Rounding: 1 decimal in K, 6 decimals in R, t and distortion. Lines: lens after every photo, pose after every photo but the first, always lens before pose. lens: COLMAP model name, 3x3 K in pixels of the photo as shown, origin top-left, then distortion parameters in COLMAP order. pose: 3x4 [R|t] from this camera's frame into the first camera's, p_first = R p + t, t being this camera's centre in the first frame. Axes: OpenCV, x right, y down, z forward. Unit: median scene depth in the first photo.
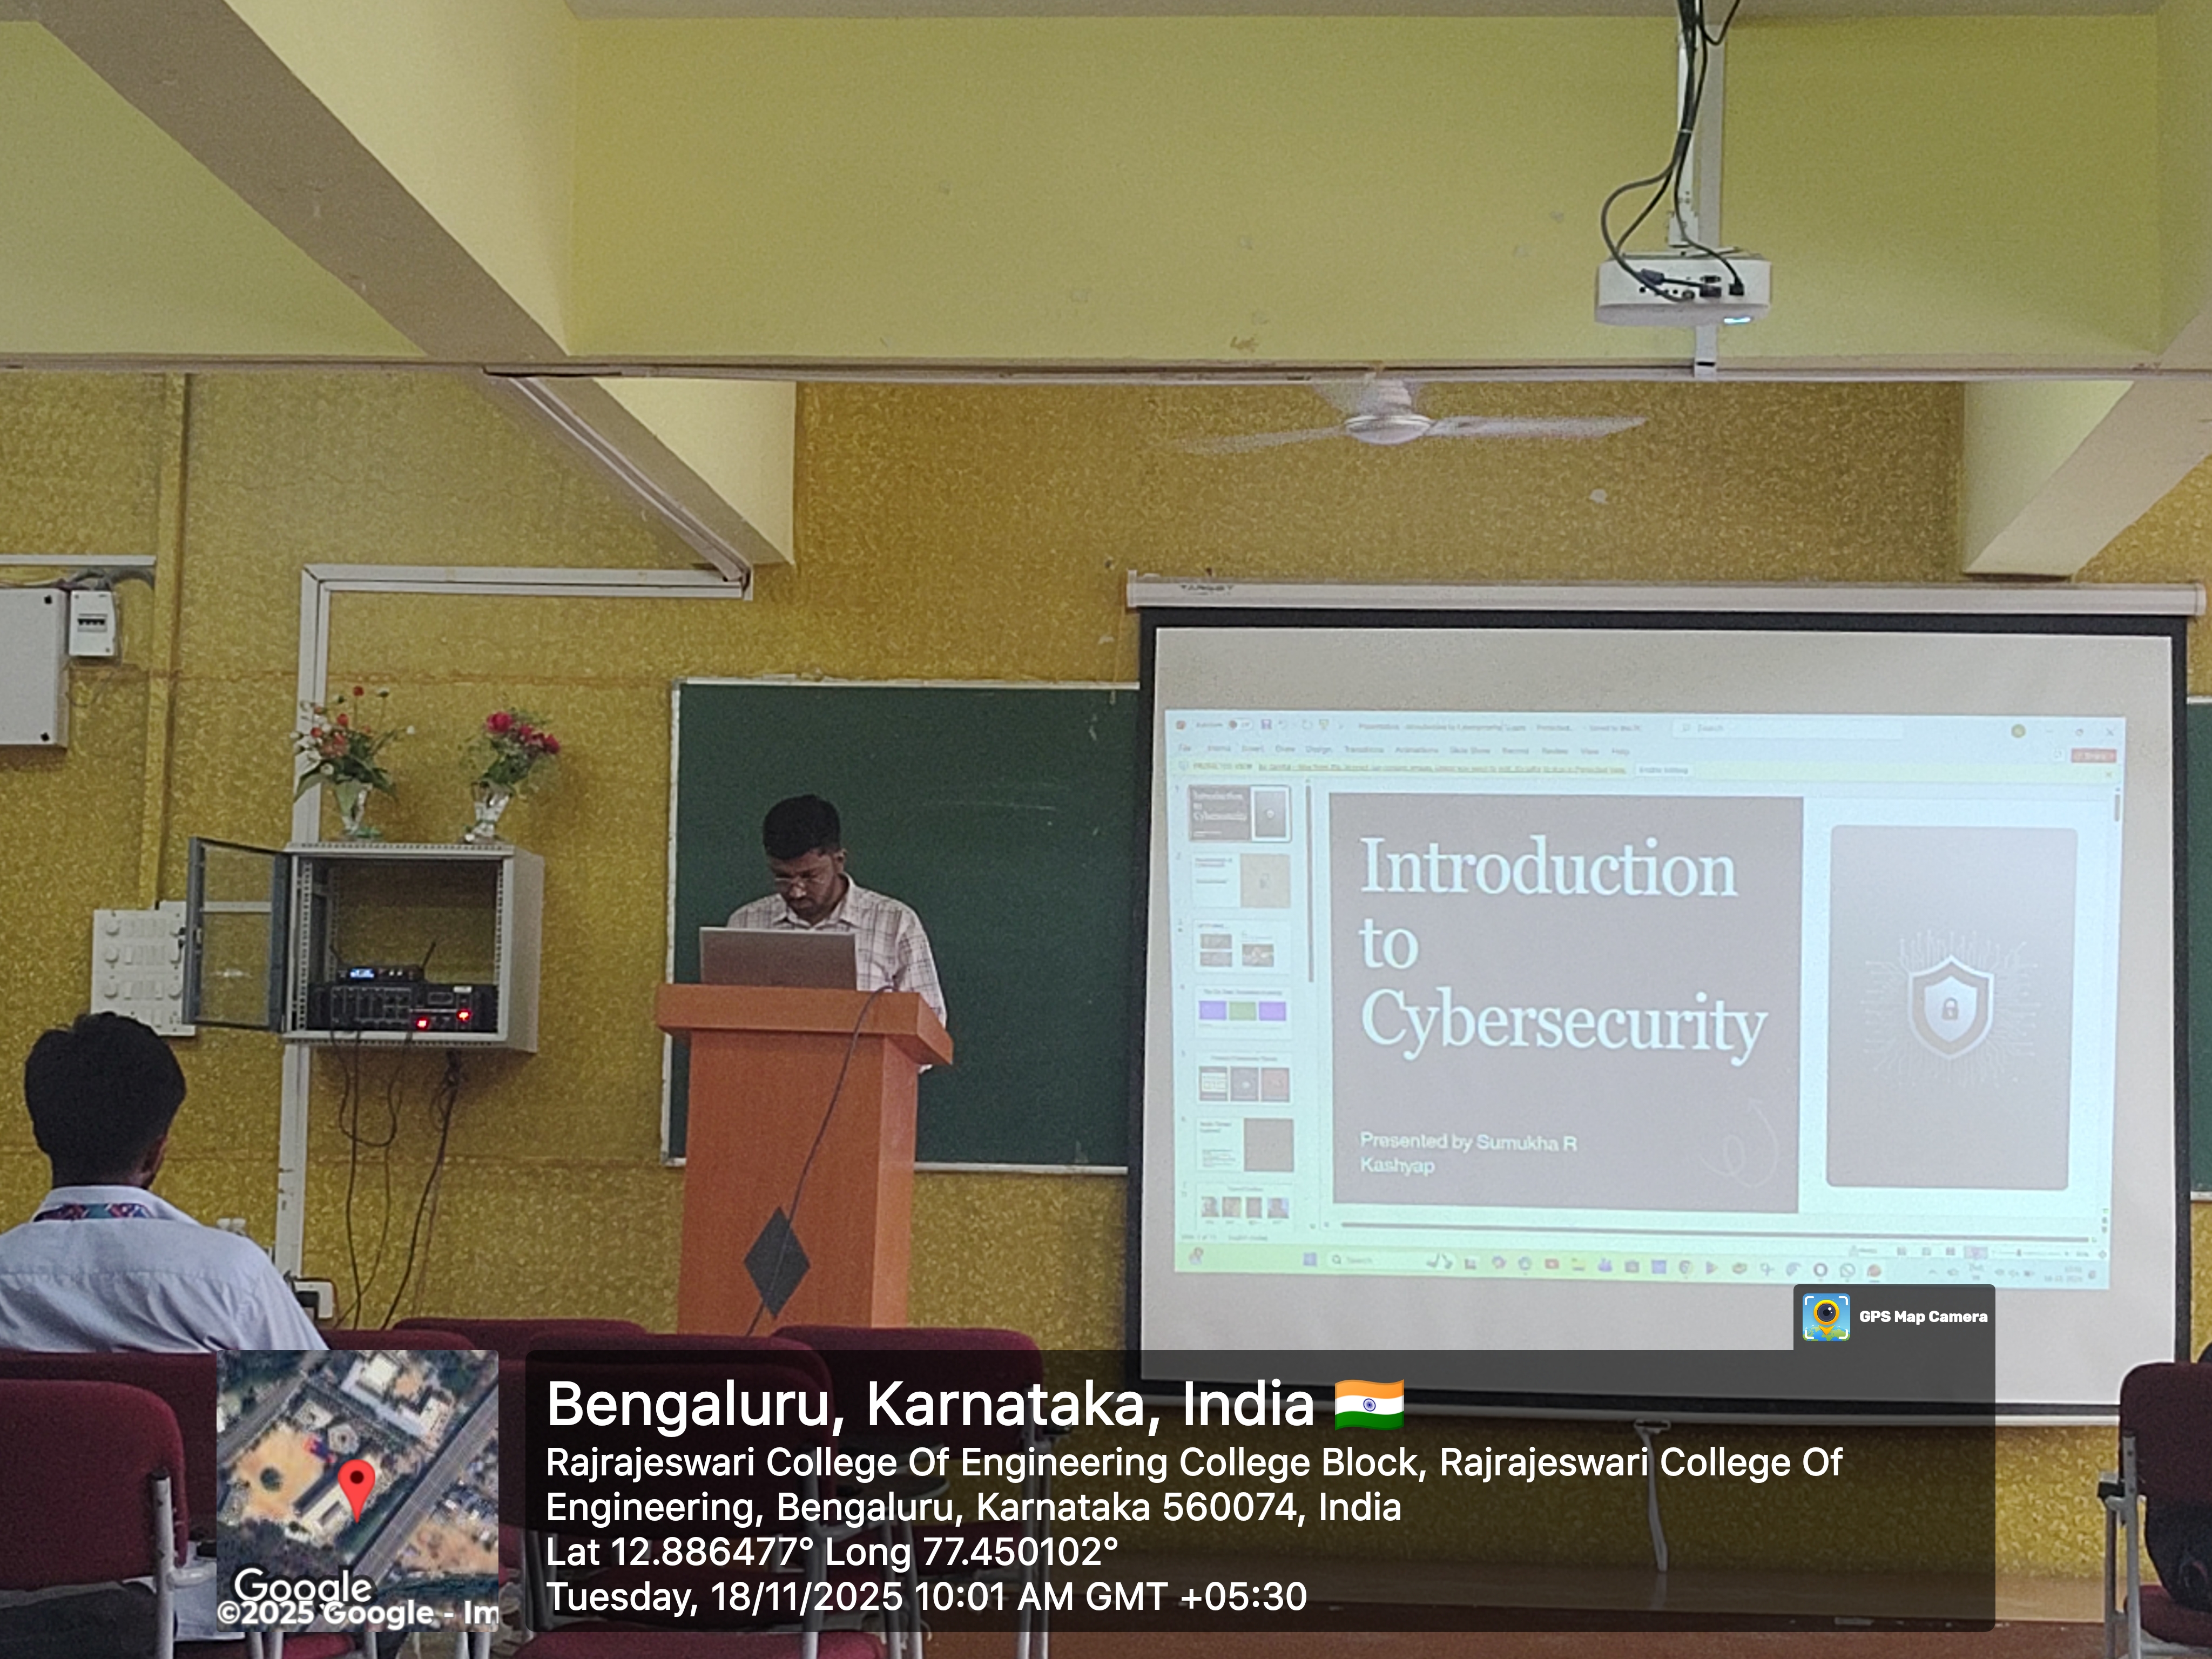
lens RADIAL K [[4758.1, 0, 1077.7], [0, 4758.1, 872.4], [0, 0, 1]] dist [0.108348, 0.000000]
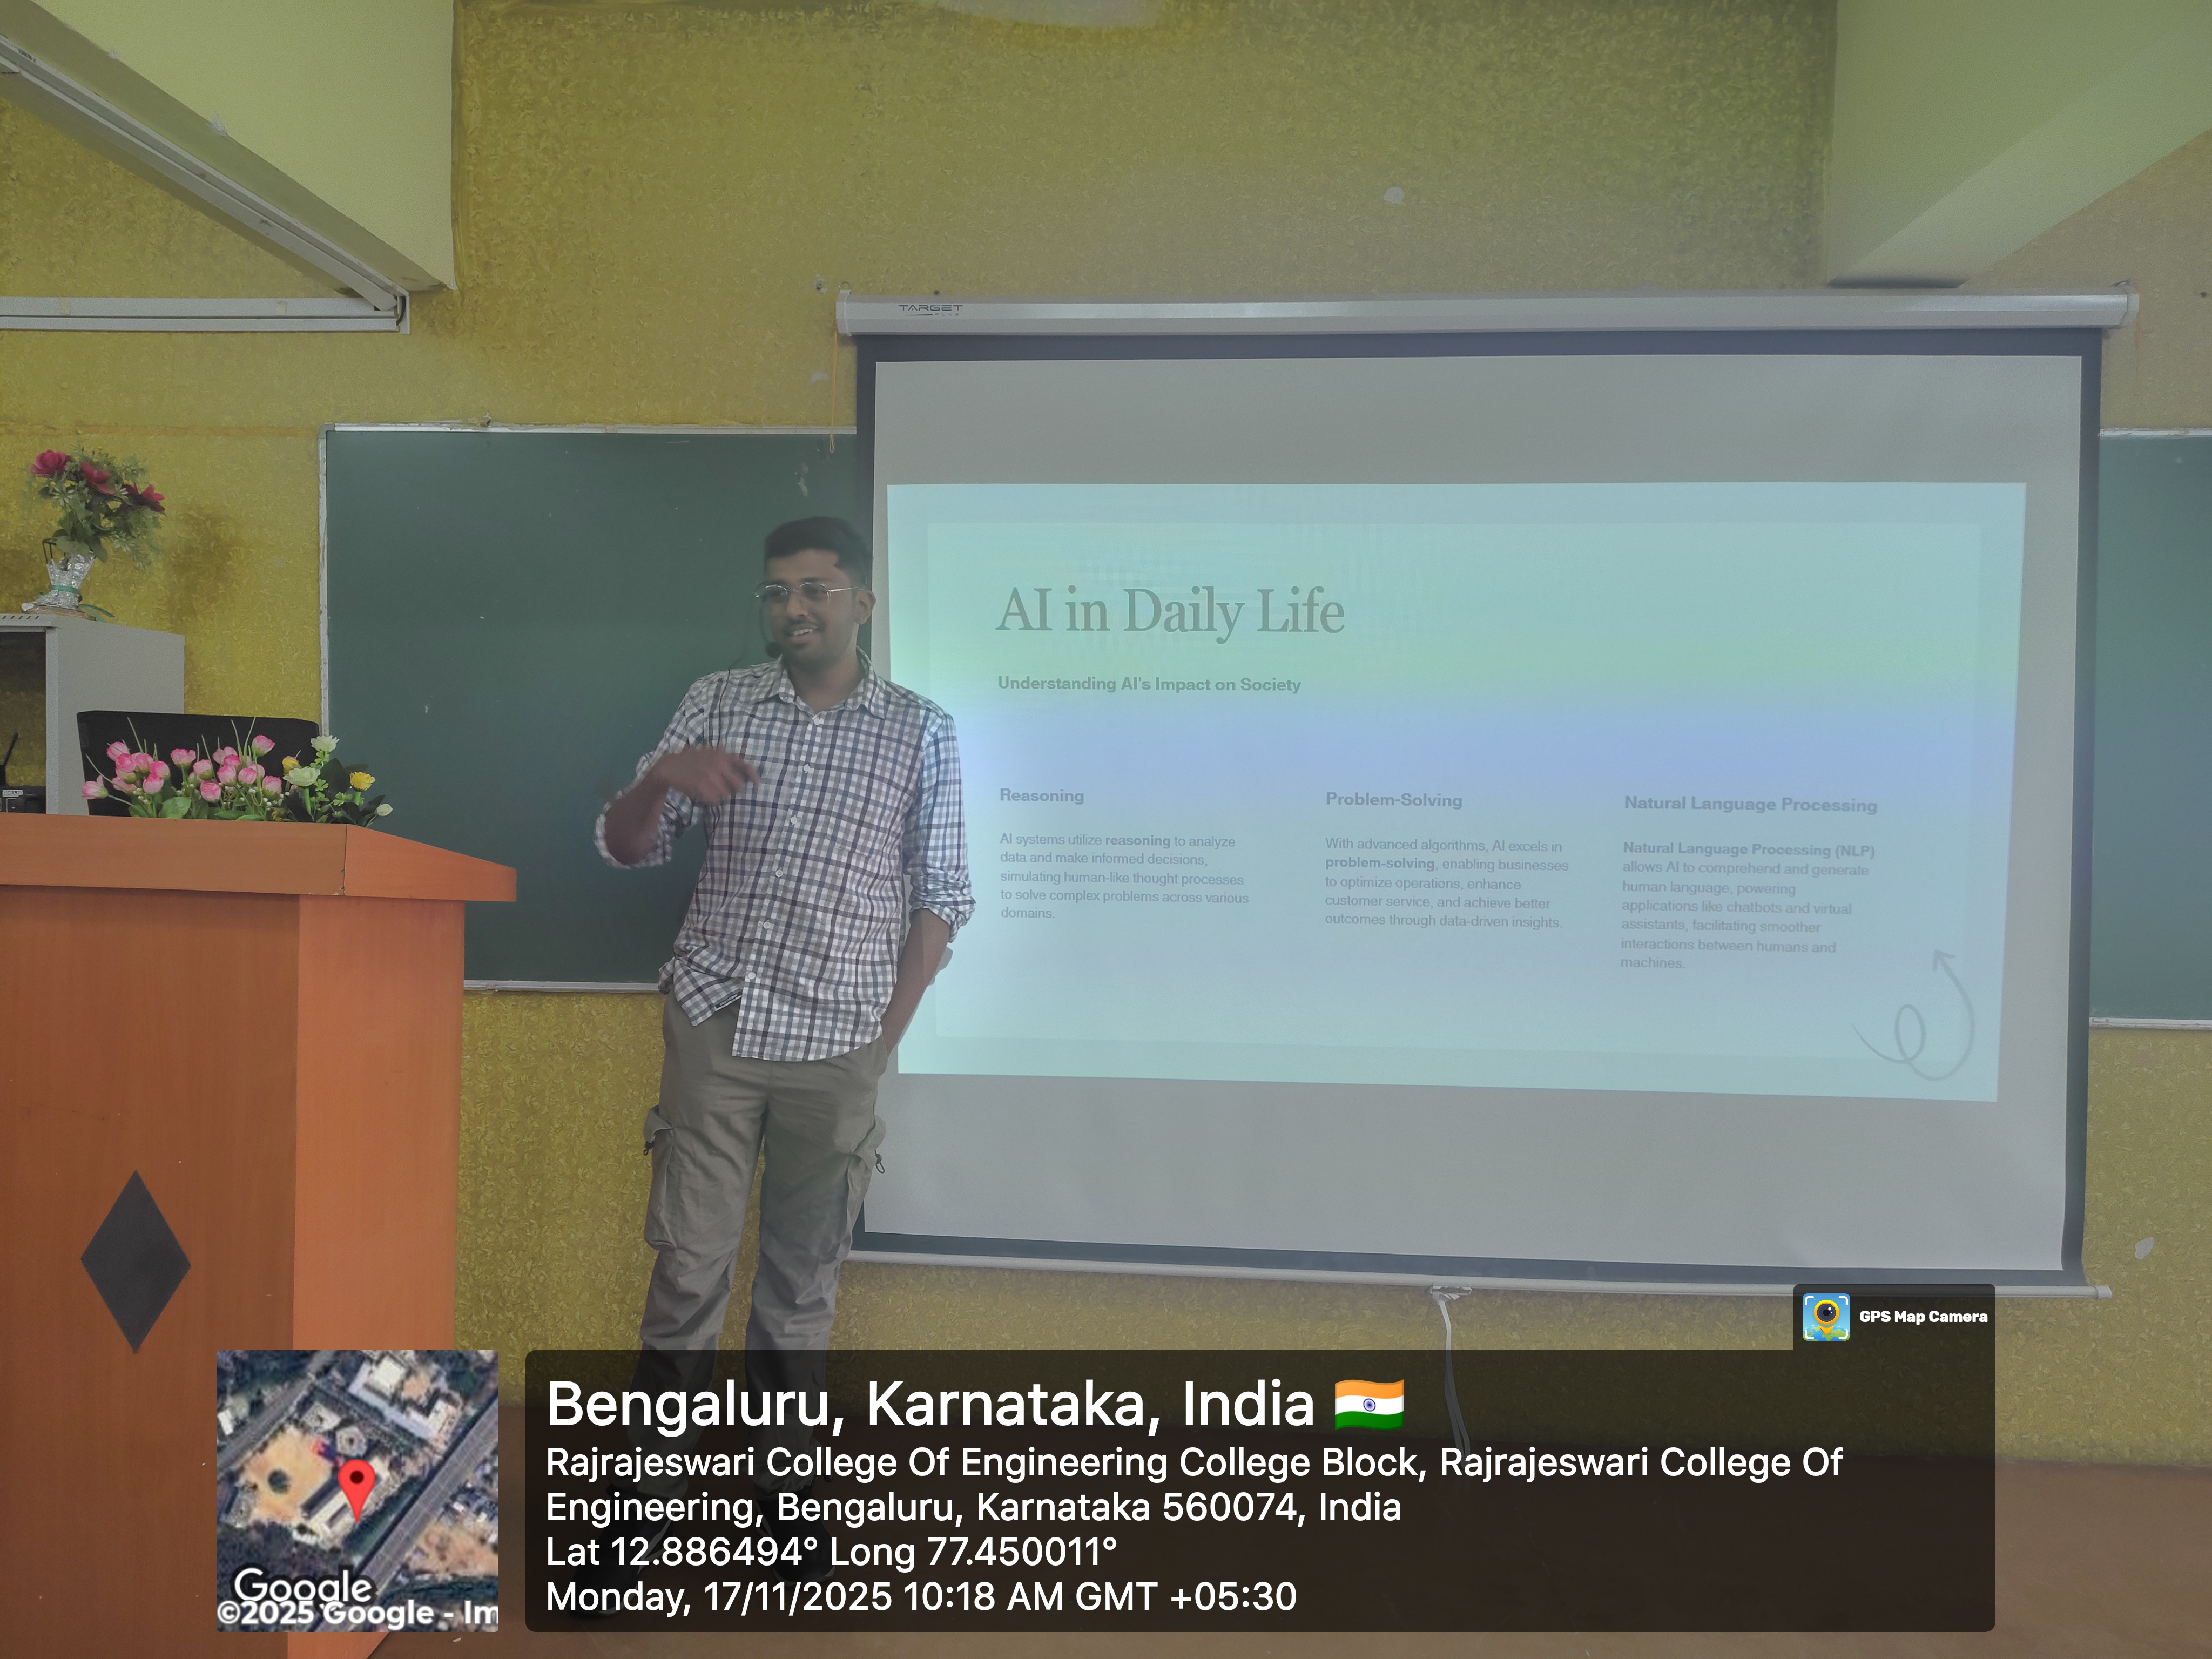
lens RADIAL K [[1355.0, 0, 1104.3], [0, 1355.0, 850.8], [0, 0, 1]] dist [0.024879, -0.030064]
pose [[0.999770, -0.007184, 0.020216, 0.052176], [0.004923, 0.993946, 0.109758, 0.009607], [-0.020882, -0.109633, 0.993753, 0.748438]]
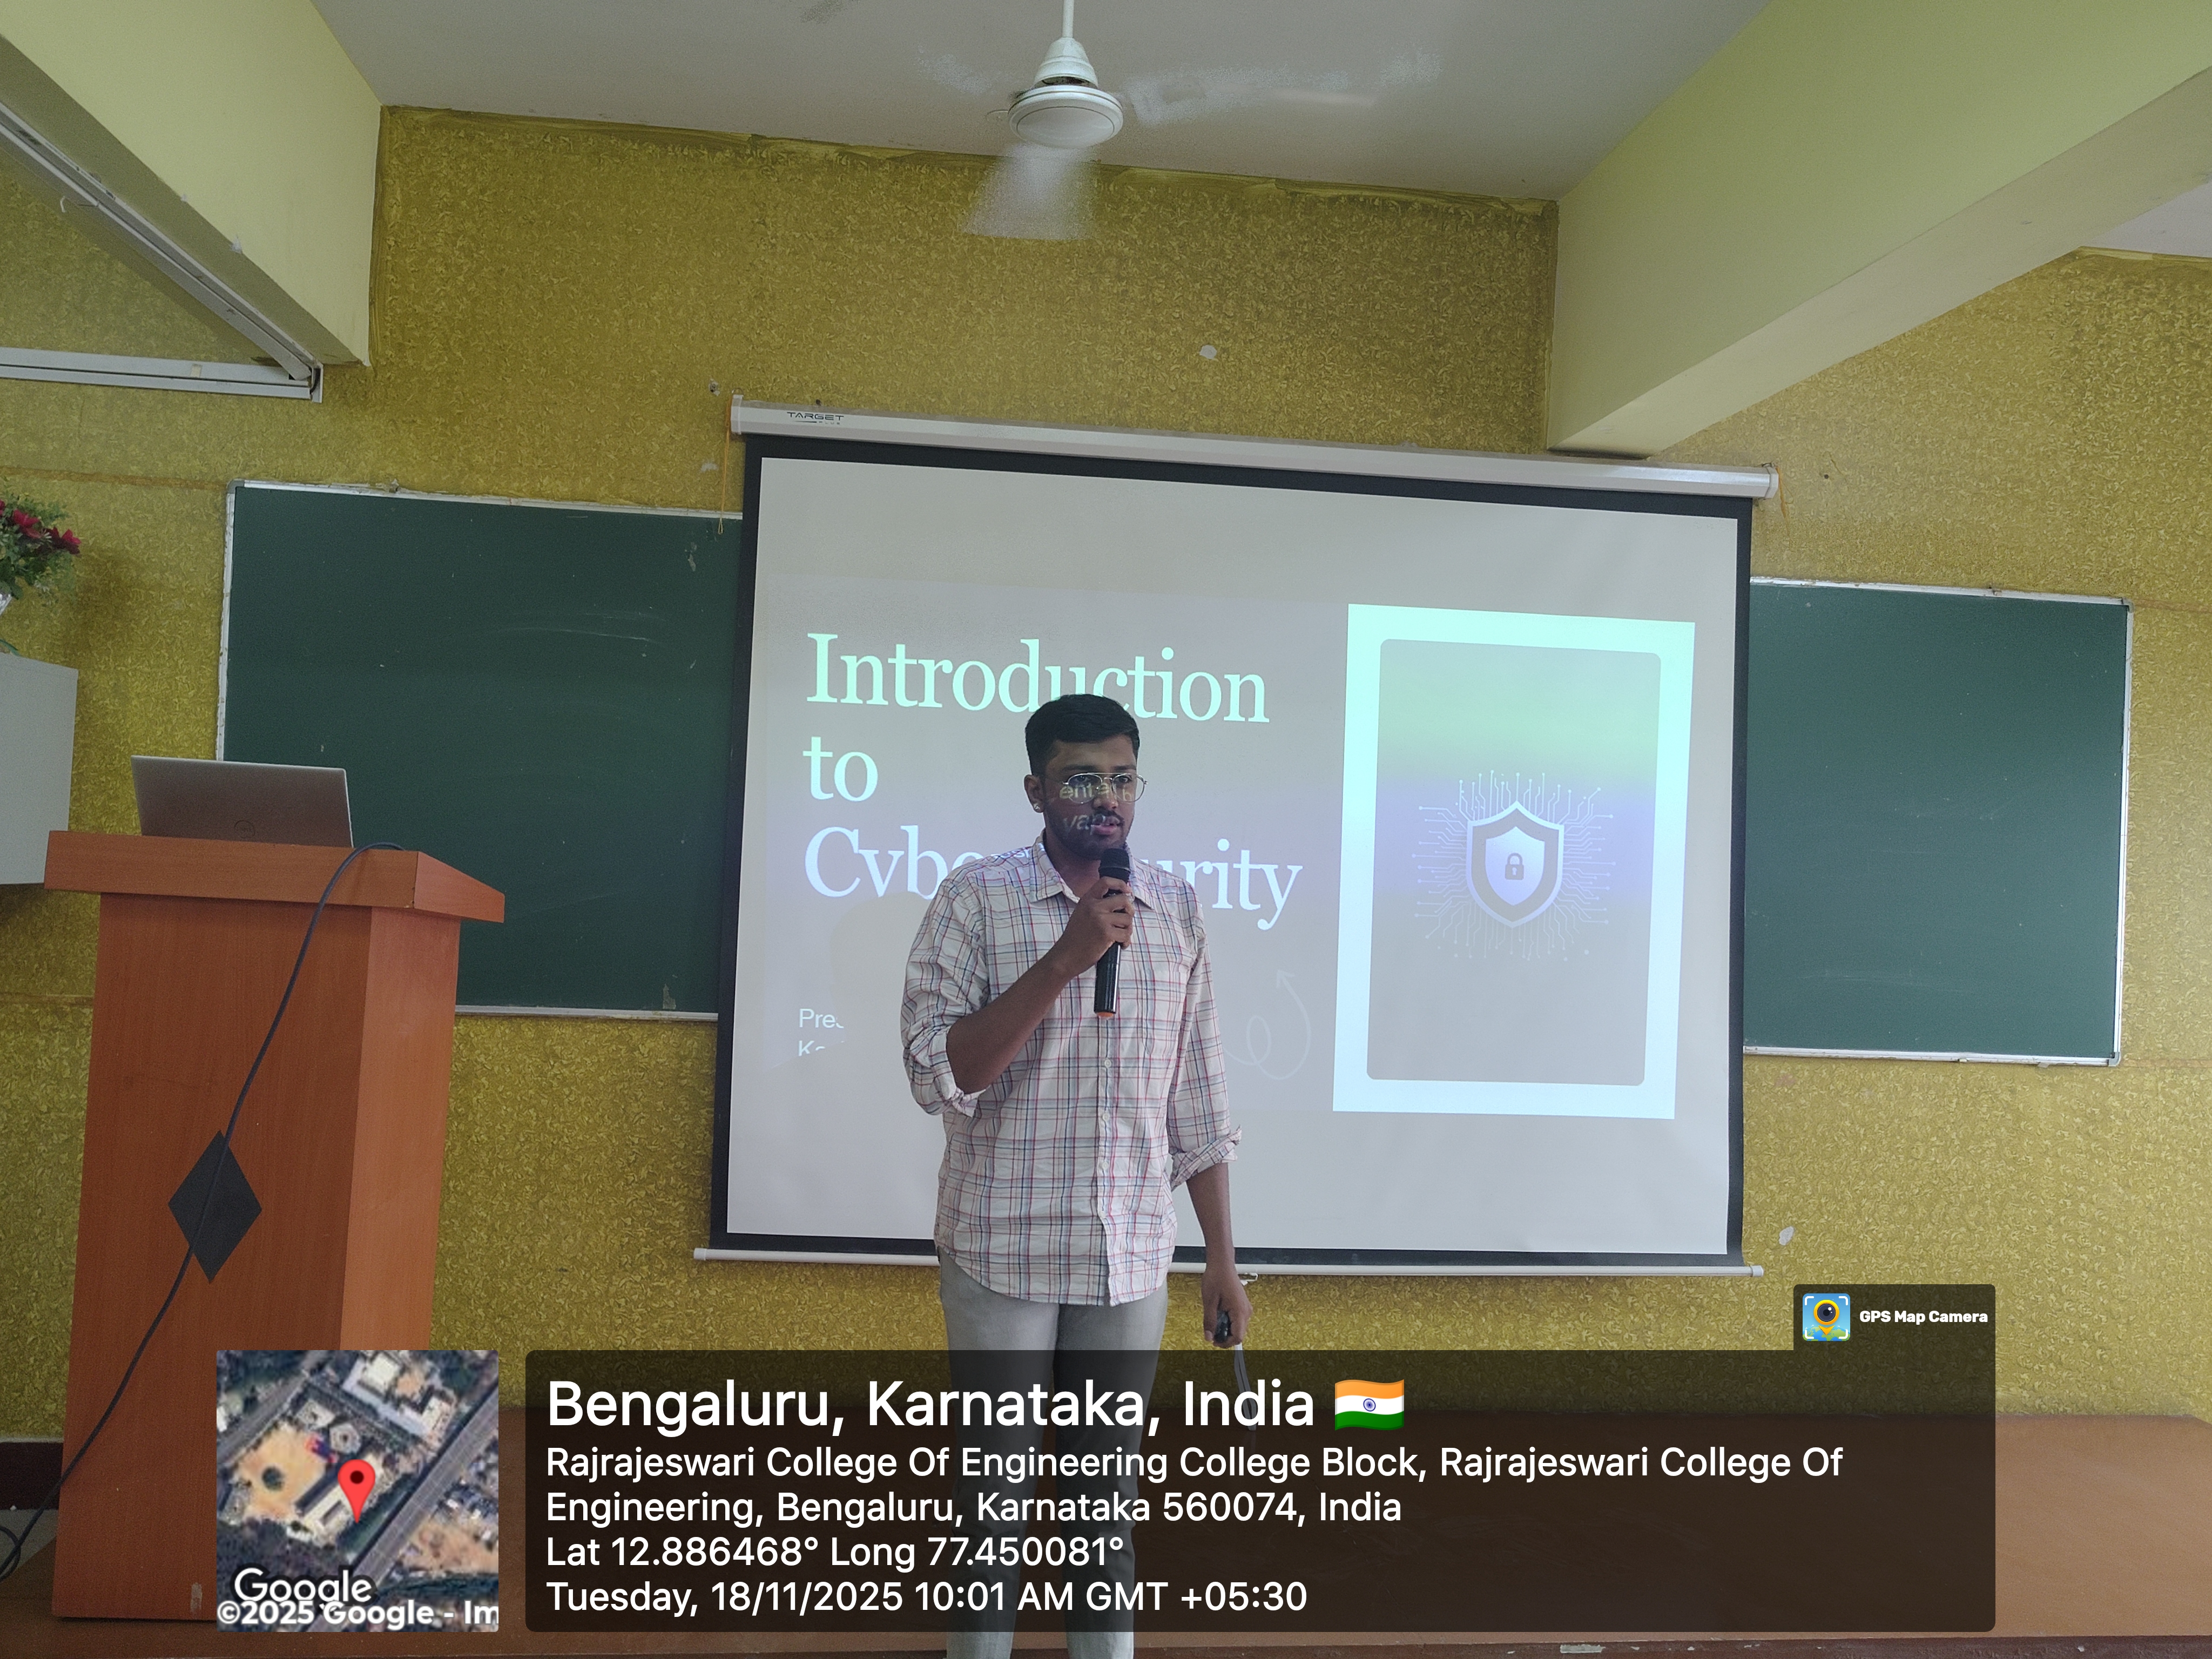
lens RADIAL K [[1677.4, 0, 1060.6], [0, 1677.4, 821.6], [0, 0, 1]] dist [0.054915, -0.076361]
pose [[0.983238, 0.023071, 0.180864, 0.016083], [-0.034397, 0.997621, 0.059736, 0.000085], [-0.179055, -0.064956, 0.981692, 0.648229]]
